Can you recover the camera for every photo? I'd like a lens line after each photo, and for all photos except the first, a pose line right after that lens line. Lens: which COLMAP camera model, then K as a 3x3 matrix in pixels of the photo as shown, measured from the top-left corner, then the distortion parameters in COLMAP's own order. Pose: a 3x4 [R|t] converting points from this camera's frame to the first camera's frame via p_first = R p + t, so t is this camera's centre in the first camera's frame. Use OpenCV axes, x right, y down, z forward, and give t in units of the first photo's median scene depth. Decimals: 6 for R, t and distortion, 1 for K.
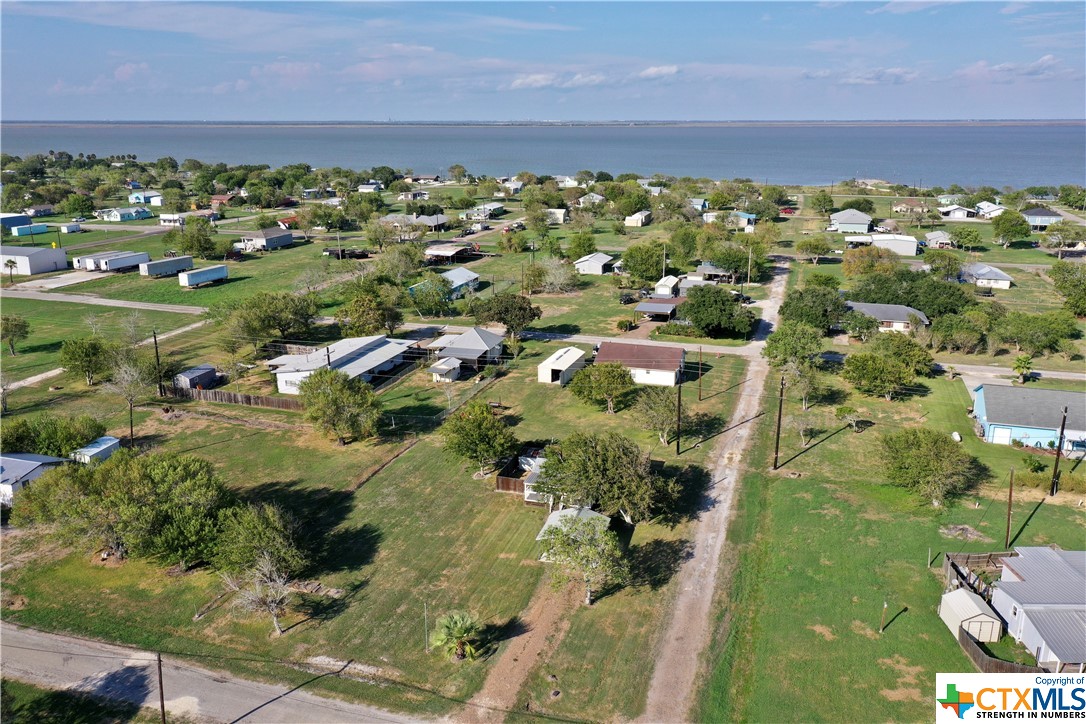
lens RADIAL K [[853.6, 0, 541.8], [0, 853.6, 360.4], [0, 0, 1]] dist [0.002936, 0.002777]
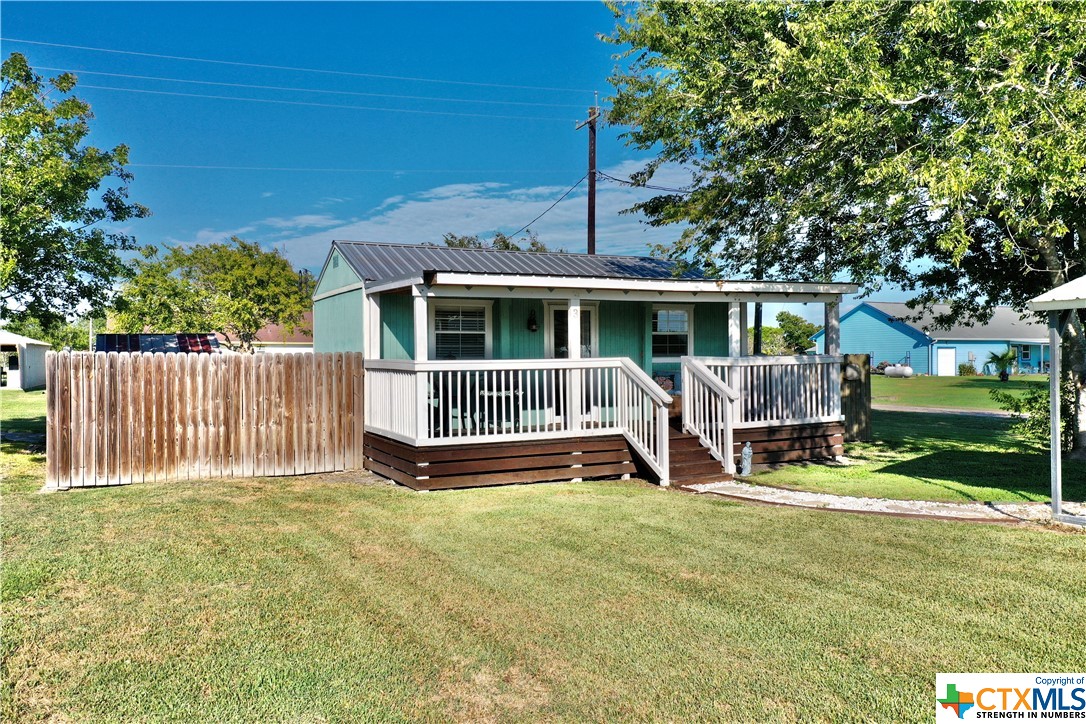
lens RADIAL K [[853.6, 0, 550.7], [0, 853.6, 361.3], [0, 0, 1]] dist [0.002936, 0.002777]
pose [[0.718426, 0.000175, 0.695604, -0.080967], [0.189660, 0.962062, -0.196125, 0.163319], [-0.669249, 0.272830, 0.691137, 0.822599]]
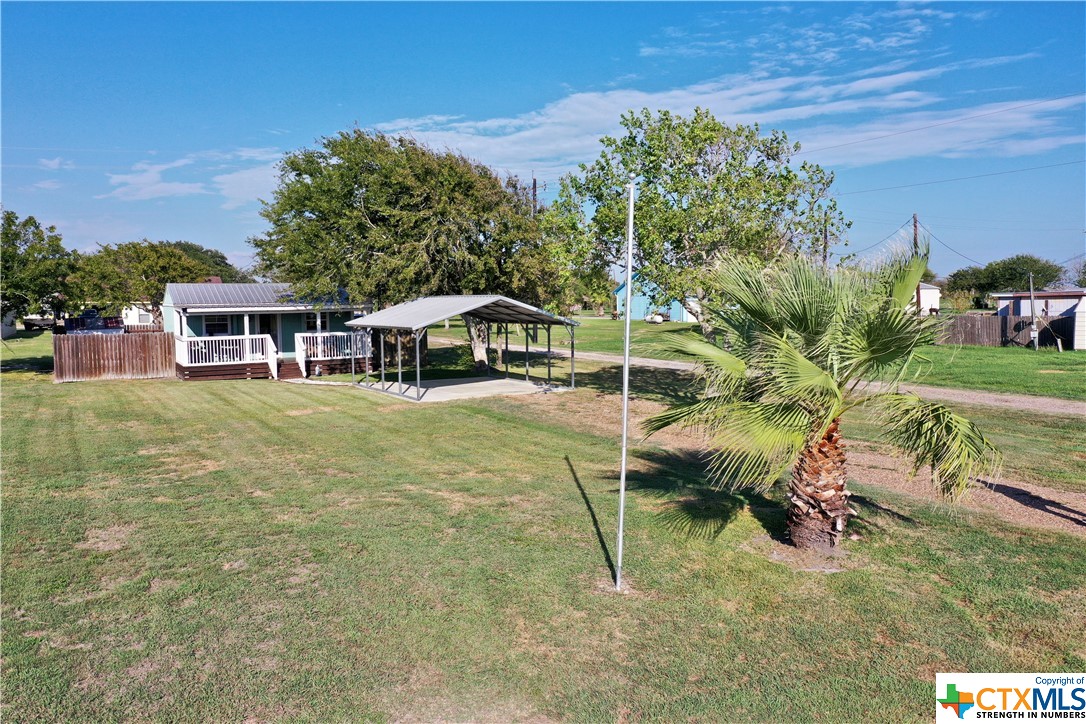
lens RADIAL K [[853.6, 0, 542.2], [0, 853.6, 362.4], [0, 0, 1]] dist [0.002936, 0.002777]
pose [[0.683726, -0.057558, 0.727466, -0.158587], [0.202842, 0.972589, -0.113693, 0.211166], [-0.700981, 0.225295, 0.676659, 0.601563]]
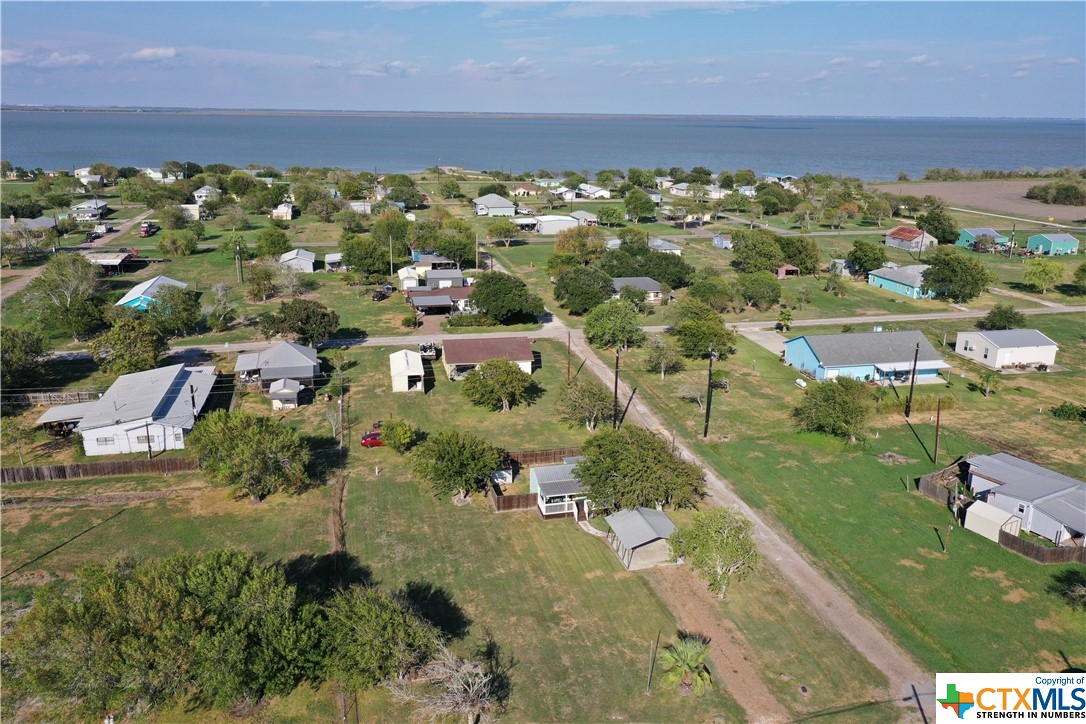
lens RADIAL K [[853.6, 0, 545.8], [0, 853.6, 359.8], [0, 0, 1]] dist [0.002936, 0.002777]
pose [[0.859307, -0.128463, 0.495064, -0.411894], [0.123046, 0.991439, 0.043690, -0.037801], [-0.496439, 0.023372, 0.867757, 0.179360]]
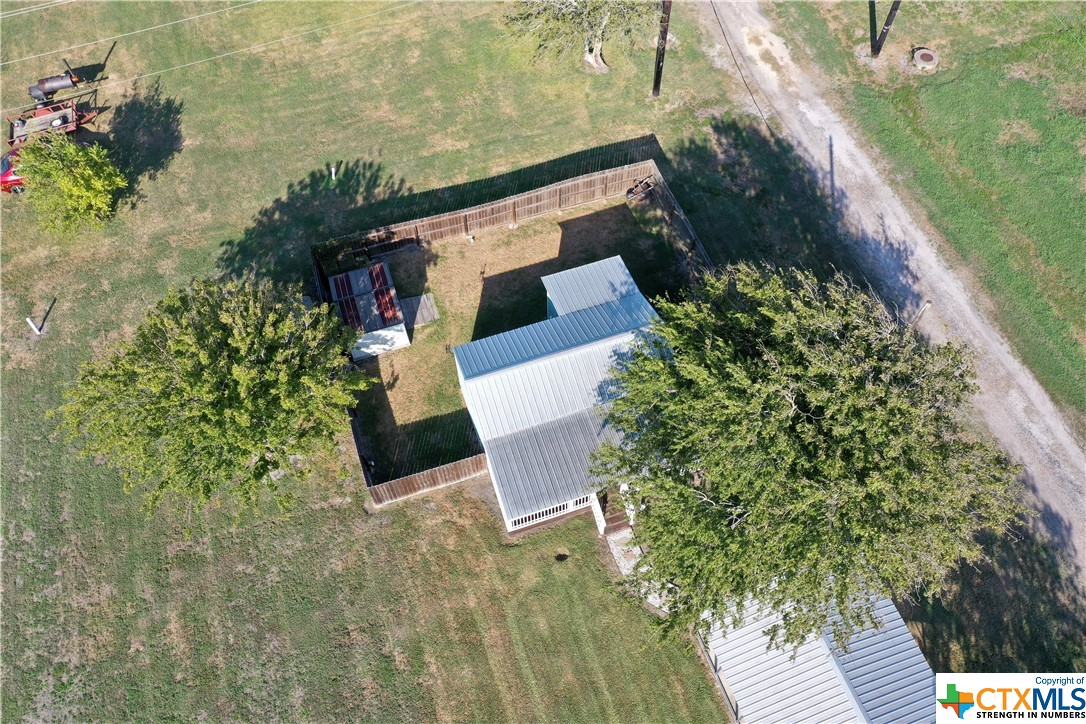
lens RADIAL K [[853.6, 0, 544.5], [0, 853.6, 361.1], [0, 0, 1]] dist [0.002936, 0.002777]
pose [[0.810911, -0.500680, 0.302892, -0.068135], [0.161376, 0.688883, 0.706681, -0.097250], [-0.562478, -0.524176, 0.639420, 0.746490]]
